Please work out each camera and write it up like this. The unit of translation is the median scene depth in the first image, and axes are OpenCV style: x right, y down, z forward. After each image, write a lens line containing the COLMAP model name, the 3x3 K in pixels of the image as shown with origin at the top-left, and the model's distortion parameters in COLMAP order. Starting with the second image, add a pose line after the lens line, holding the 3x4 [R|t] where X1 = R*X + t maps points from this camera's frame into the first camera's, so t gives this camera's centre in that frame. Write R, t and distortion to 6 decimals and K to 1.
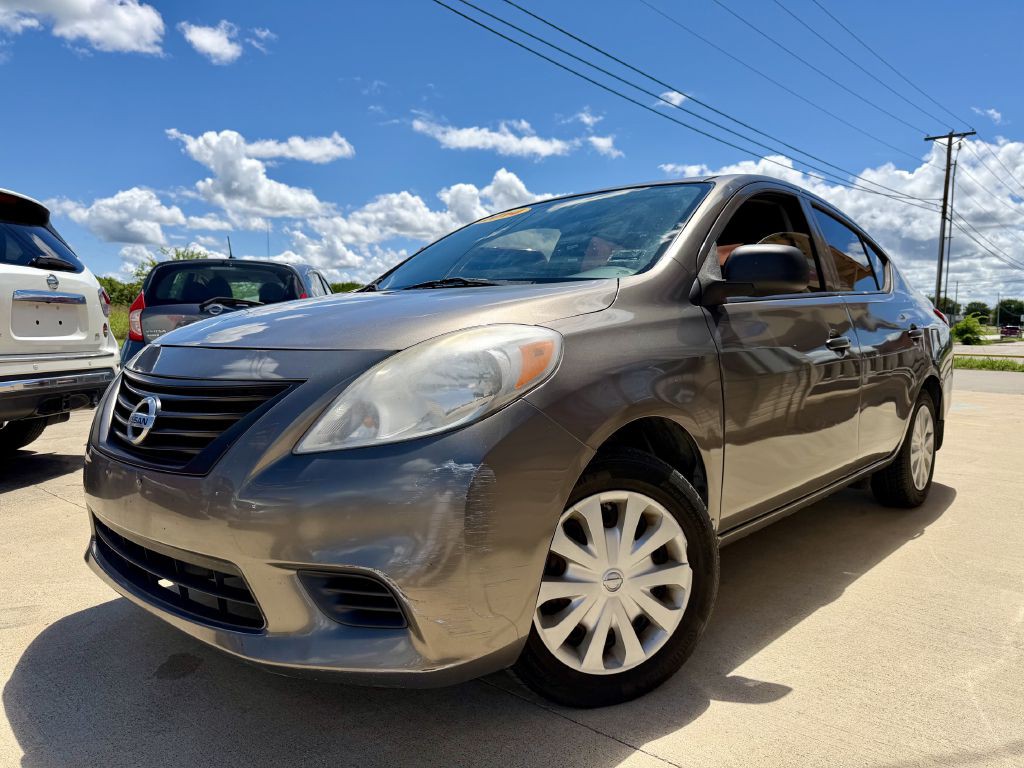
lens RADIAL K [[728.9, 0, 506.9], [0, 728.9, 384.9], [0, 0, 1]] dist [0.023899, -0.025667]
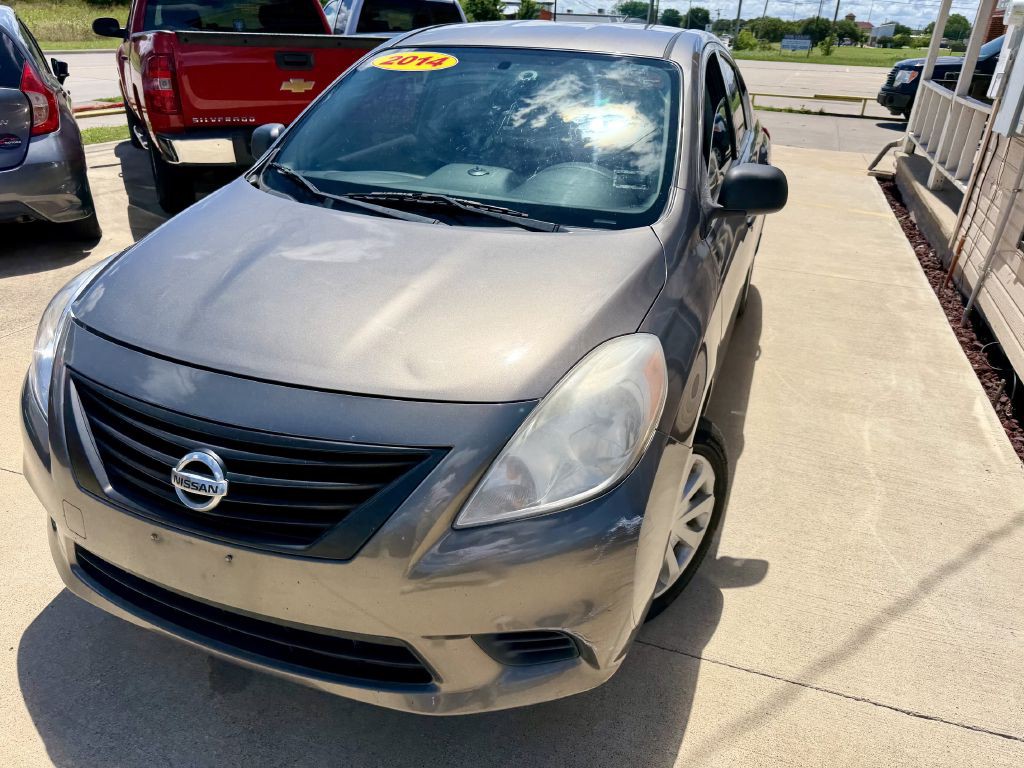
lens RADIAL K [[728.9, 0, 518.0], [0, 728.9, 380.9], [0, 0, 1]] dist [0.023899, -0.025667]
pose [[0.925863, -0.137328, 0.352021, -0.420765], [-0.001612, 0.930175, 0.367113, -0.346358], [-0.377856, -0.340464, 0.860993, 0.182368]]
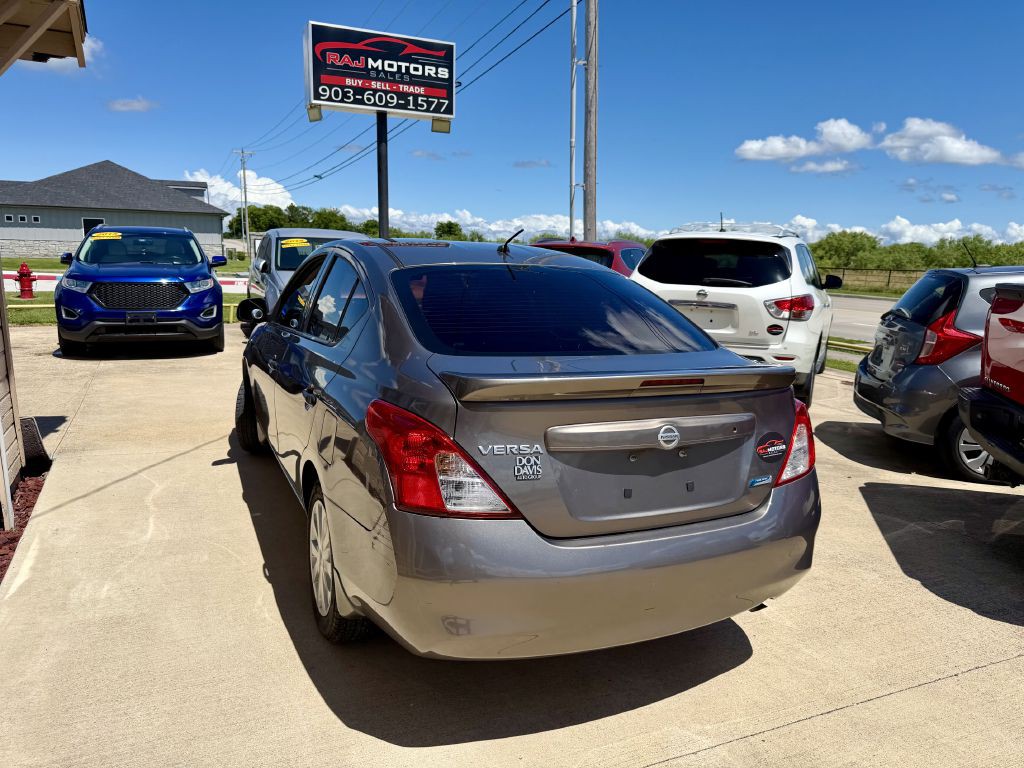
lens RADIAL K [[728.9, 0, 515.7], [0, 728.9, 388.1], [0, 0, 1]] dist [0.023899, -0.025667]
pose [[-0.383168, 0.150891, -0.911271, 2.393284], [-0.109833, 0.972124, 0.207150, -0.547158], [0.917125, 0.179461, -0.355914, 2.961376]]
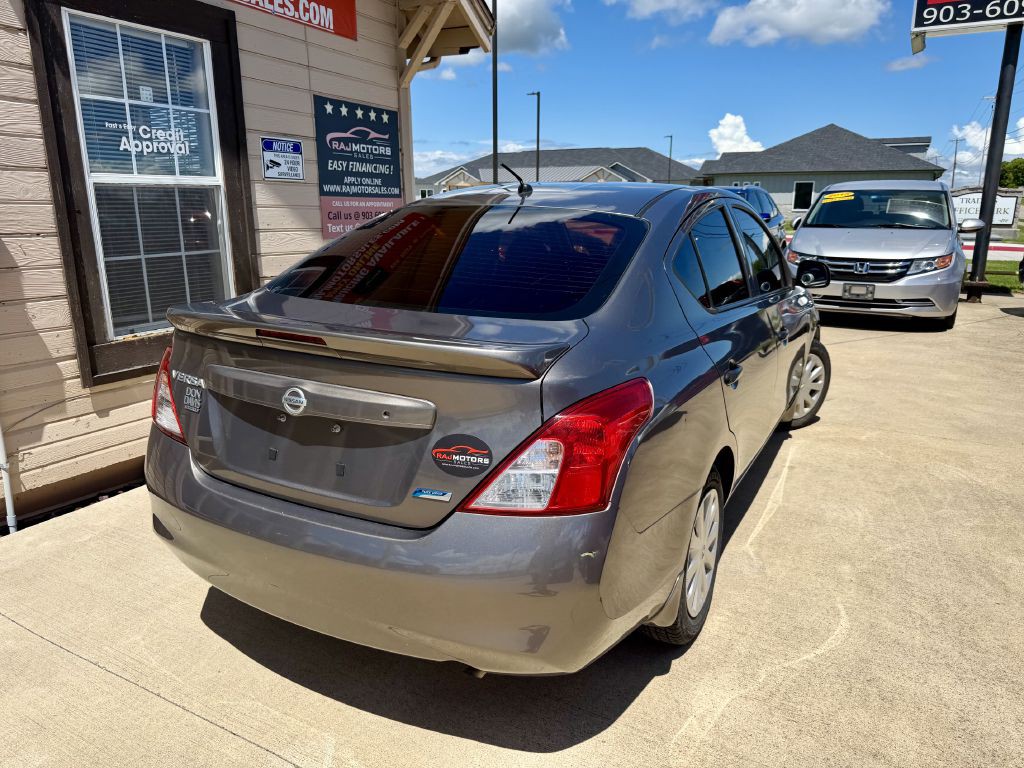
lens RADIAL K [[728.9, 0, 518.2], [0, 728.9, 389.3], [0, 0, 1]] dist [0.023899, -0.025667]
pose [[-0.968143, 0.050888, -0.245174, 1.146038], [-0.032745, 0.944994, 0.325444, -0.607836], [0.248249, 0.323105, -0.913223, 3.800877]]
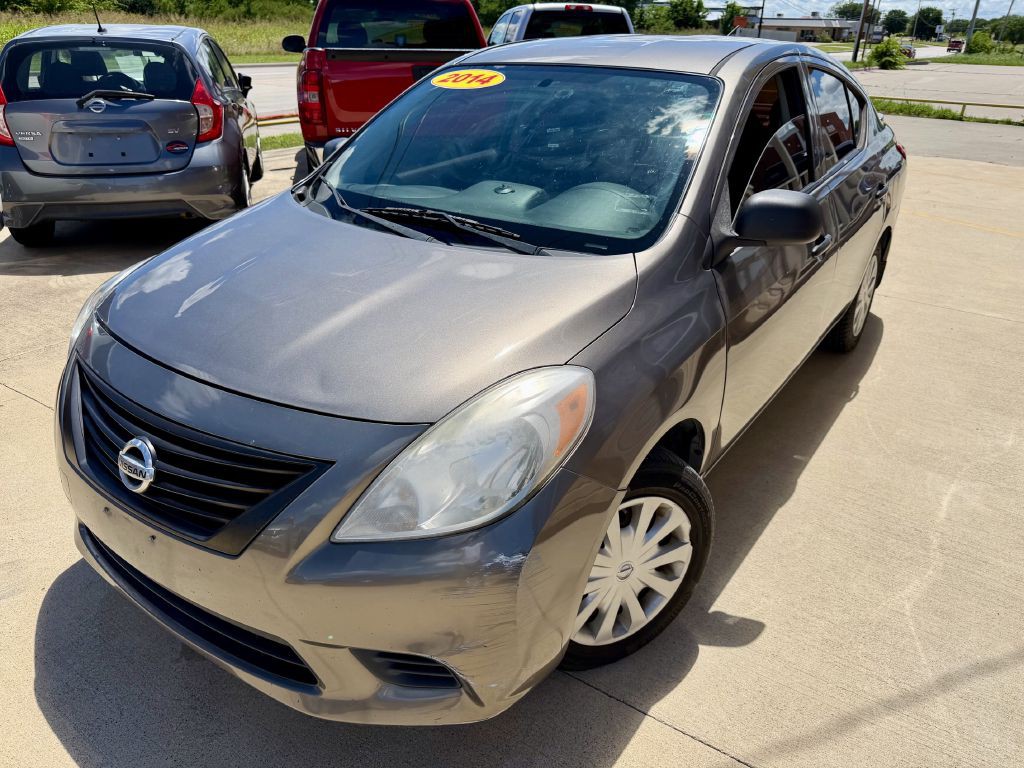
lens RADIAL K [[728.9, 0, 513.6], [0, 728.9, 384.4], [0, 0, 1]] dist [0.023899, -0.025667]
pose [[0.991182, -0.046189, 0.124193, -0.133340], [-0.002033, 0.931866, 0.362798, -0.364184], [-0.132489, -0.359851, 0.923555, 0.122182]]
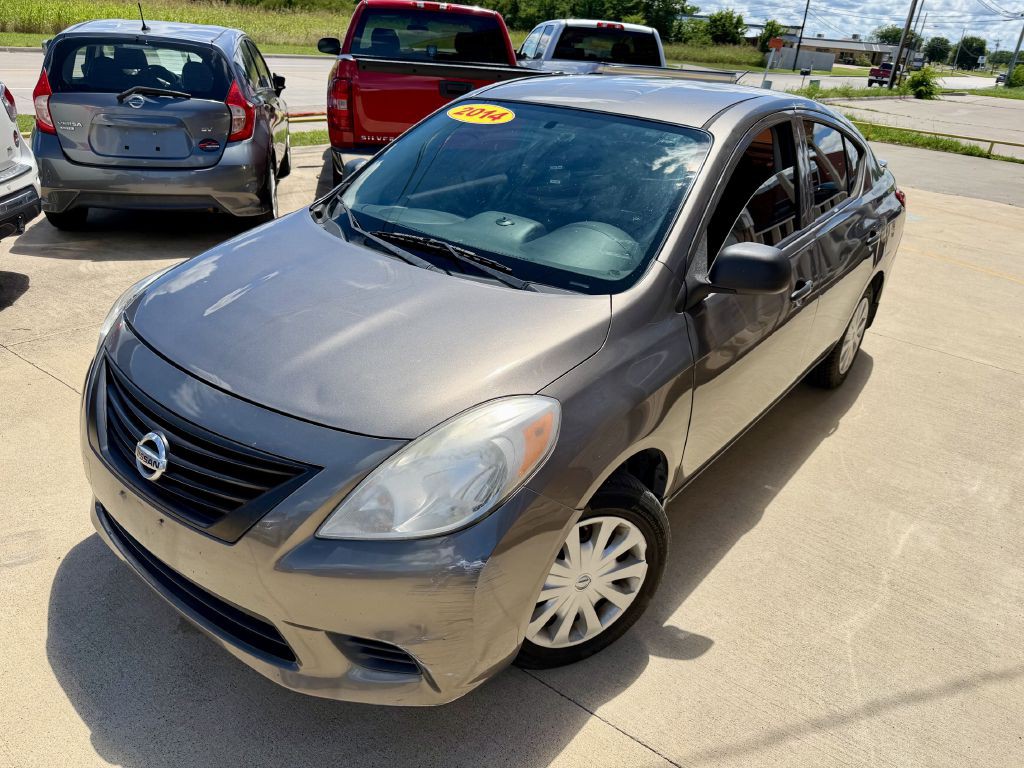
lens RADIAL K [[728.9, 0, 510.9], [0, 728.9, 388.2], [0, 0, 1]] dist [0.023899, -0.025667]
pose [[0.994355, 0.024351, 0.103269, -0.097177], [-0.060648, 0.929072, 0.364894, -0.431567], [-0.087059, -0.369097, 0.925304, 0.031001]]
